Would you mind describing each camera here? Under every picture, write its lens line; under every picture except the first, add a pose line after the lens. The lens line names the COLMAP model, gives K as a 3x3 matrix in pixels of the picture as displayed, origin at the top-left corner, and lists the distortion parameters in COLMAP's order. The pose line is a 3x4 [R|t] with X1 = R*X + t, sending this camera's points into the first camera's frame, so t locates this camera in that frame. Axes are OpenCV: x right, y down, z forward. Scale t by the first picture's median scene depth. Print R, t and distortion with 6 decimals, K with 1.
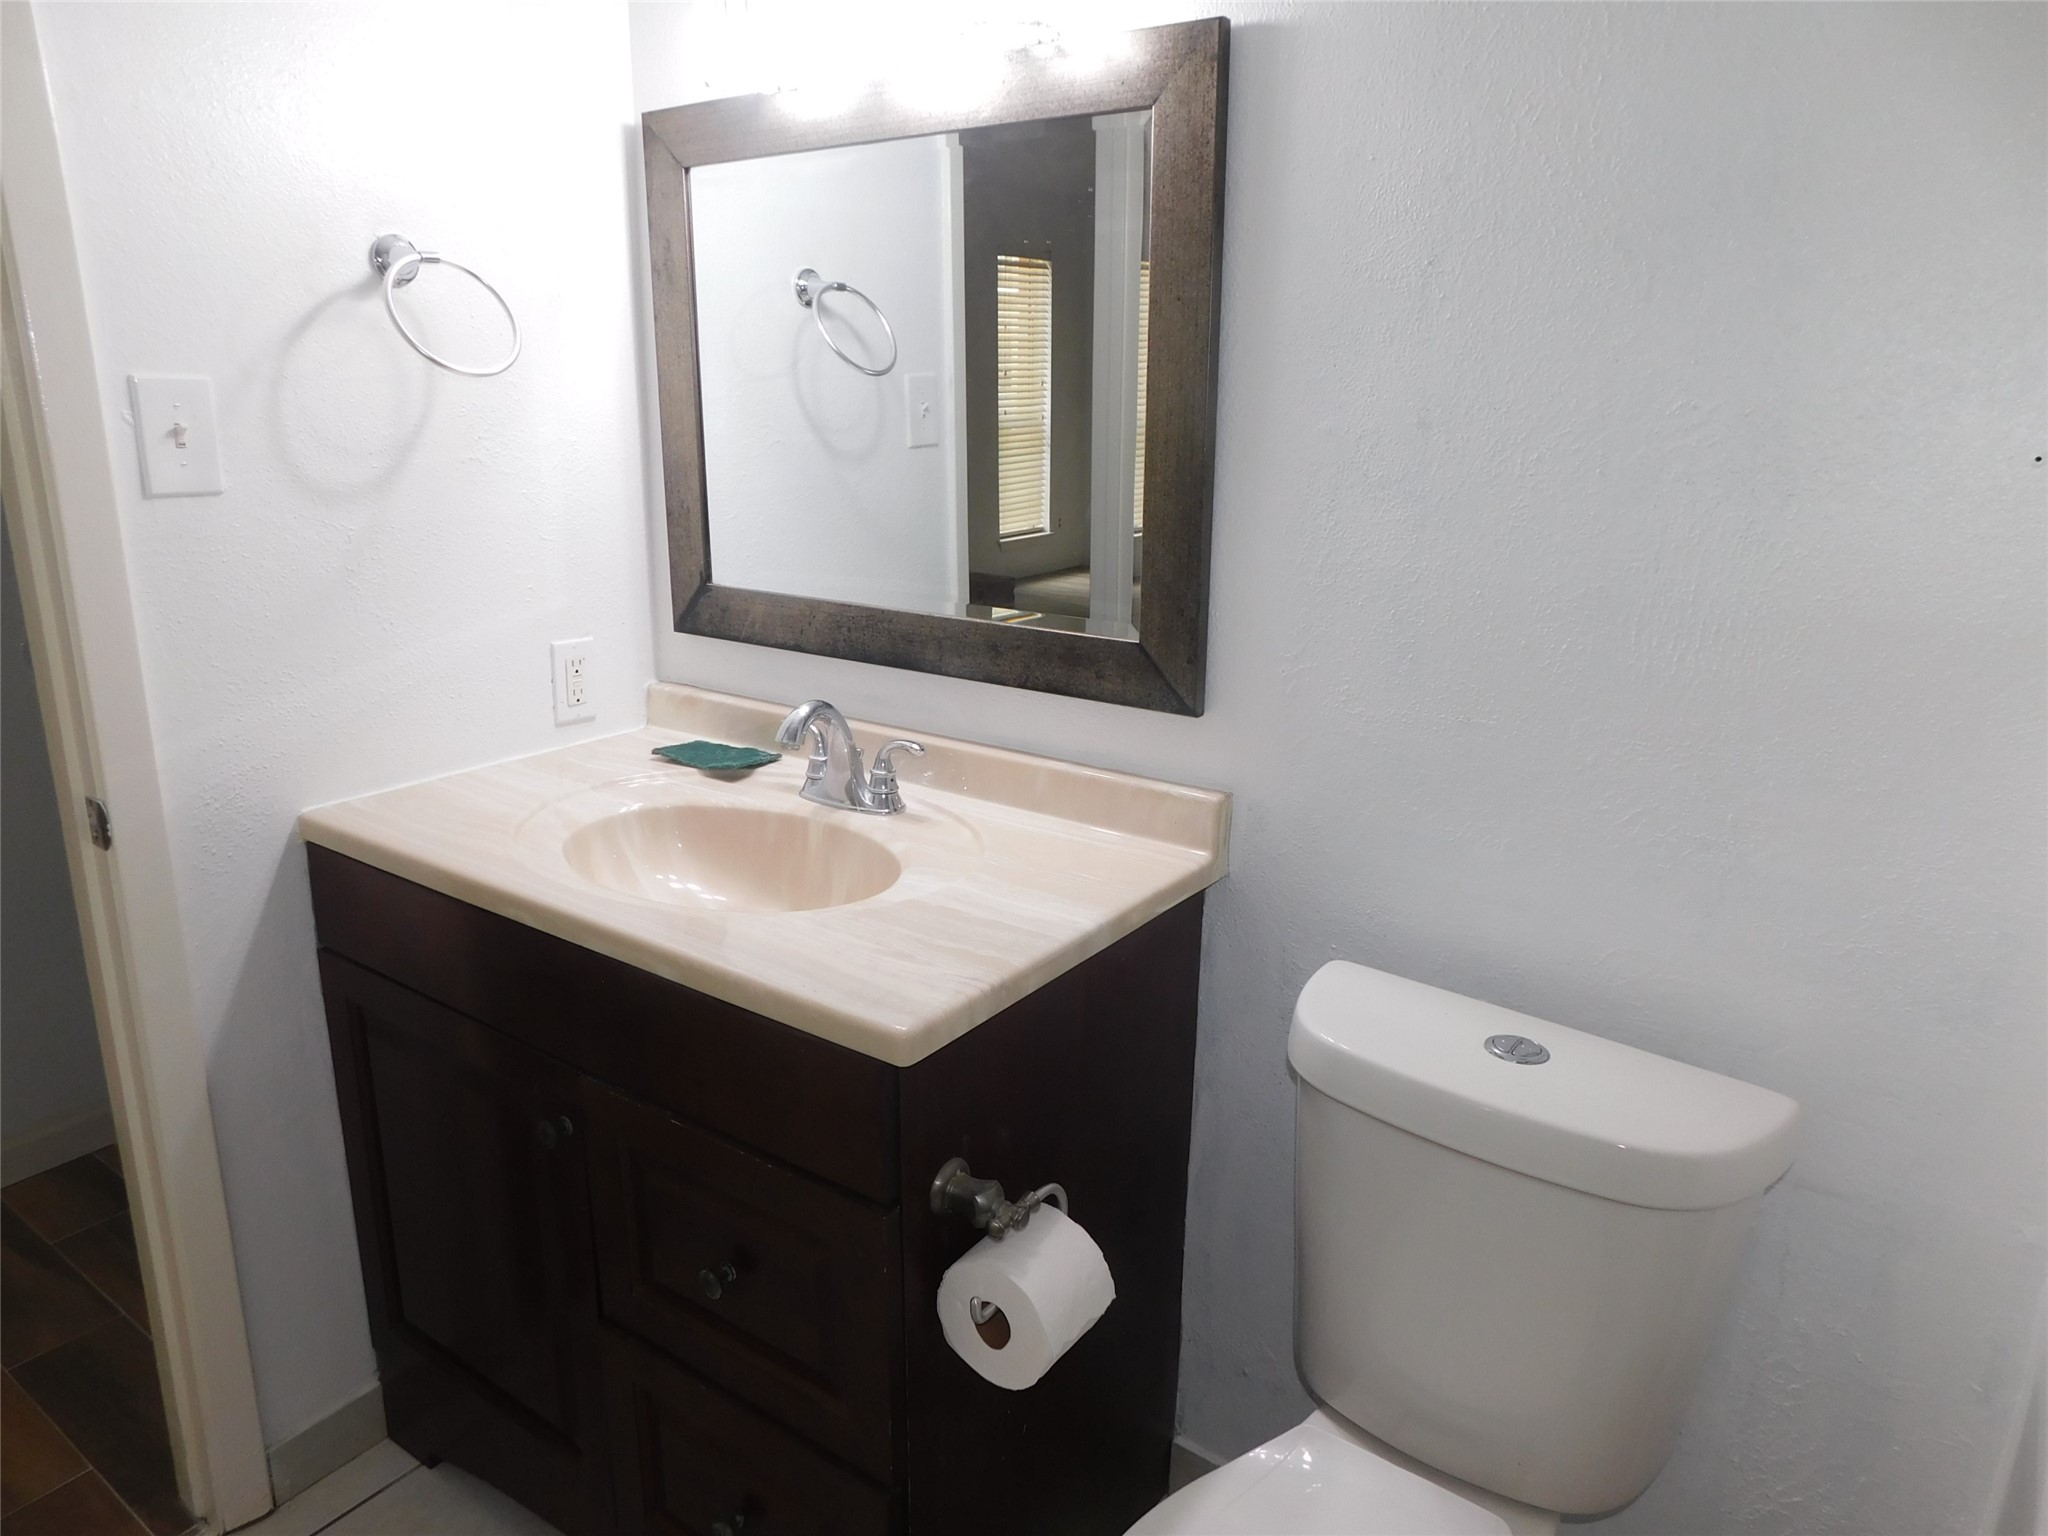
lens RADIAL K [[1360.8, 0, 1019.3], [0, 1360.8, 761.3], [0, 0, 1]] dist [-0.064626, 0.055637]
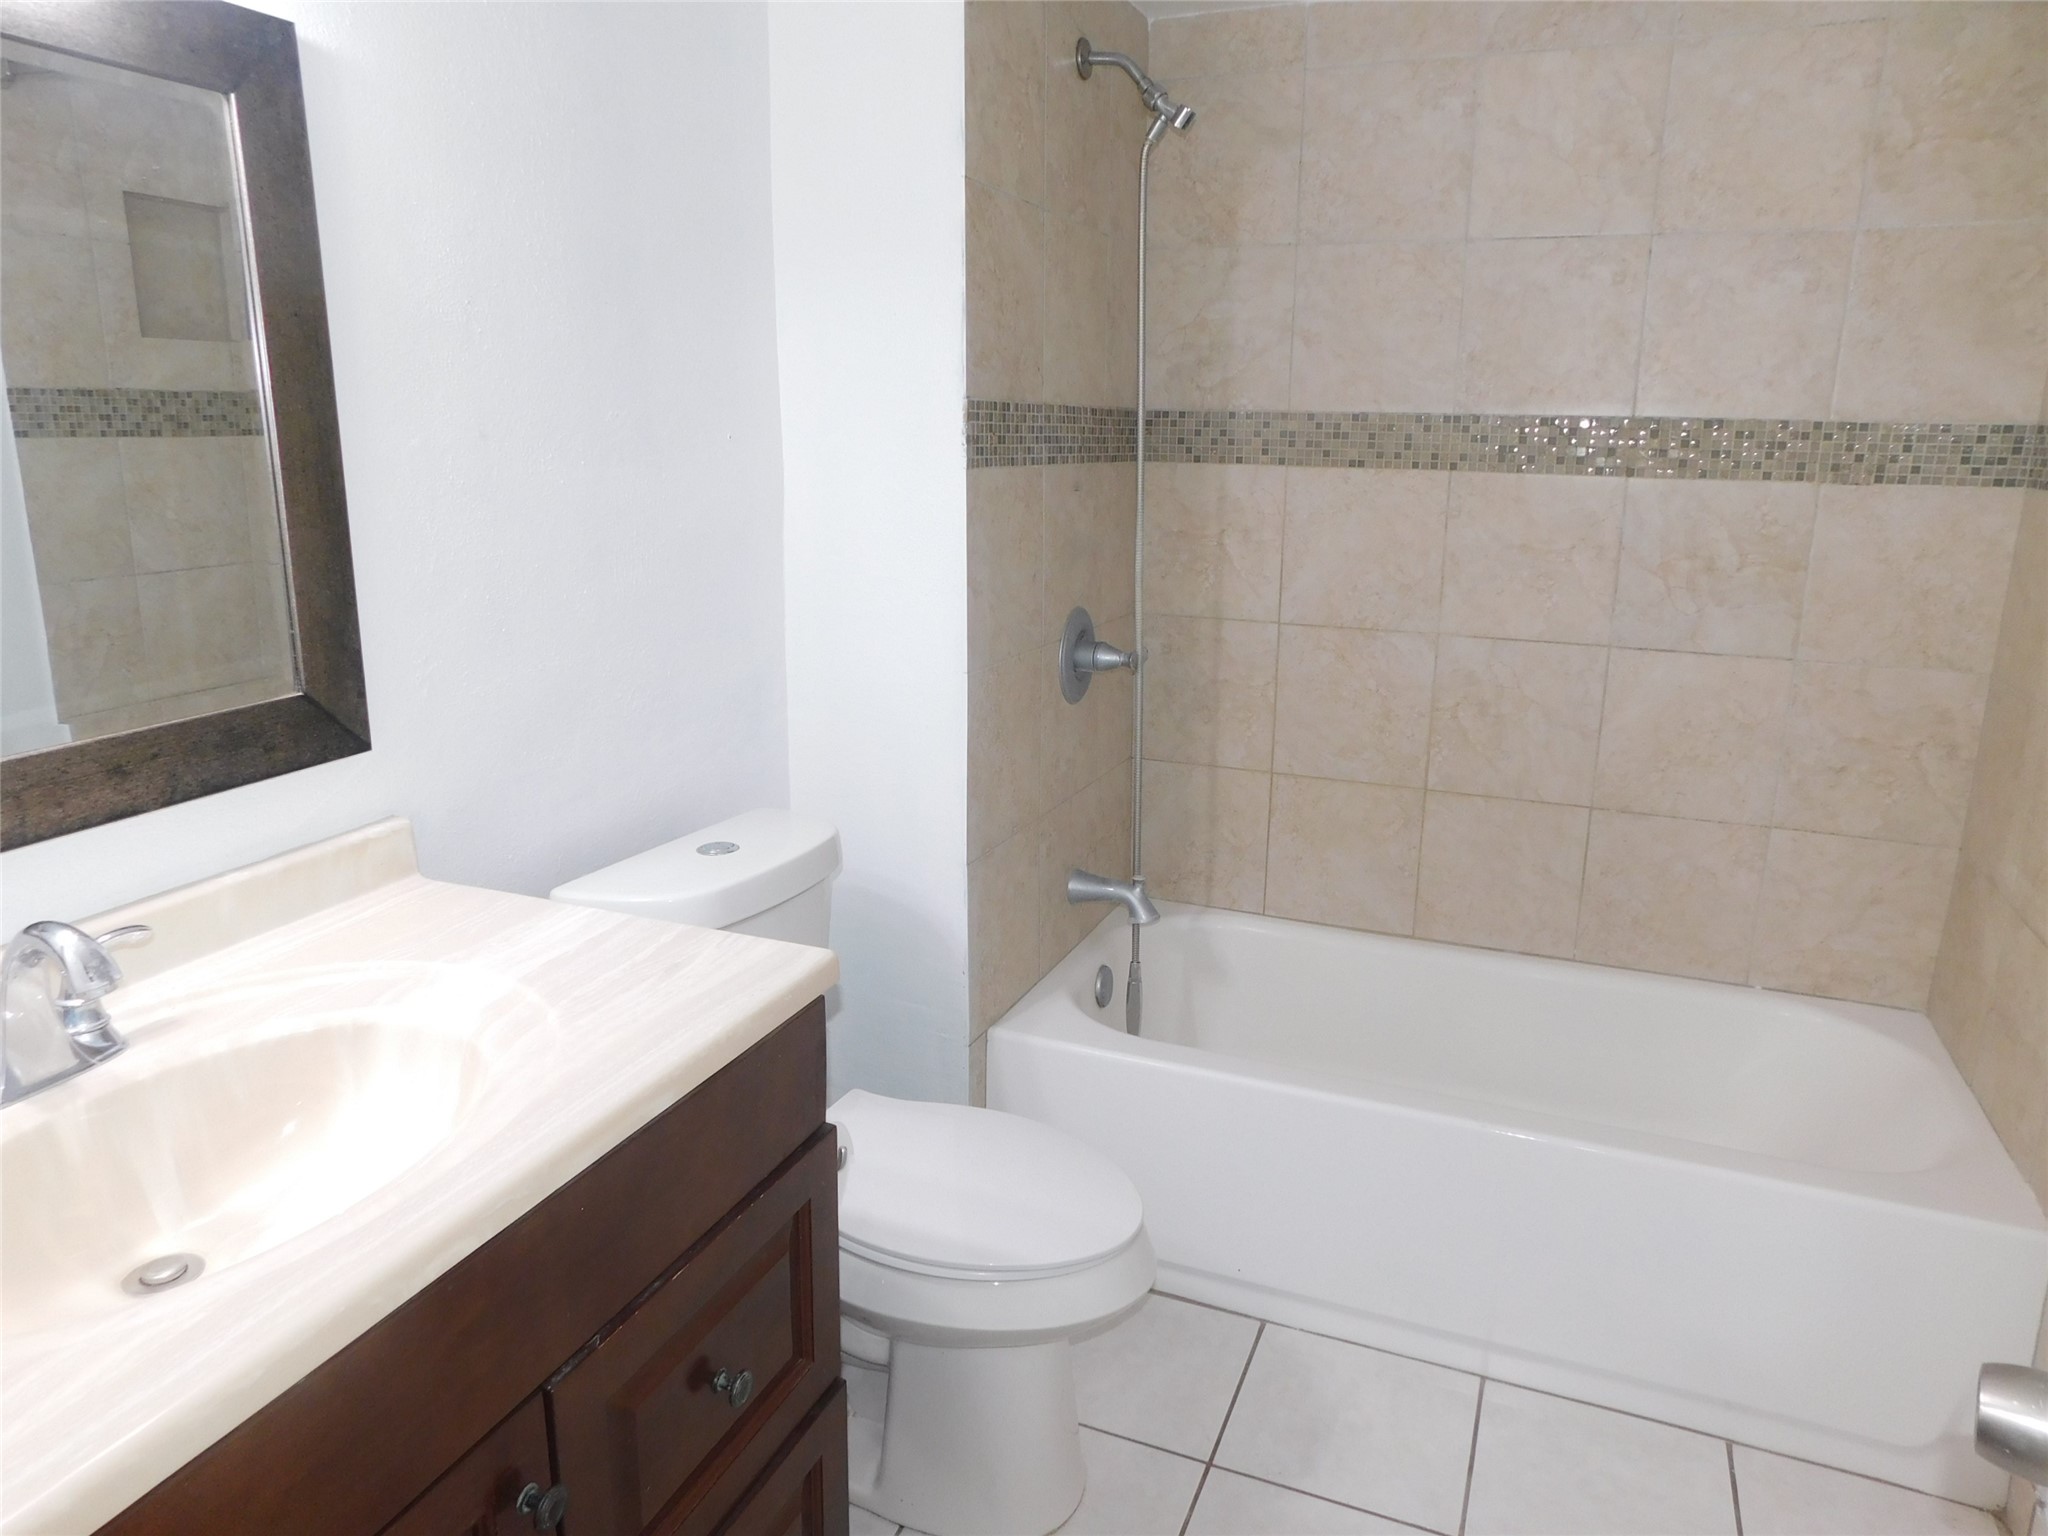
lens RADIAL K [[1360.8, 0, 1019.9], [0, 1360.8, 765.6], [0, 0, 1]] dist [-0.064626, 0.055637]
pose [[-0.231260, -0.259069, 0.937764, -0.851787], [0.252503, 0.914881, 0.315016, -0.201082], [-0.939554, 0.309639, -0.146160, 0.691057]]
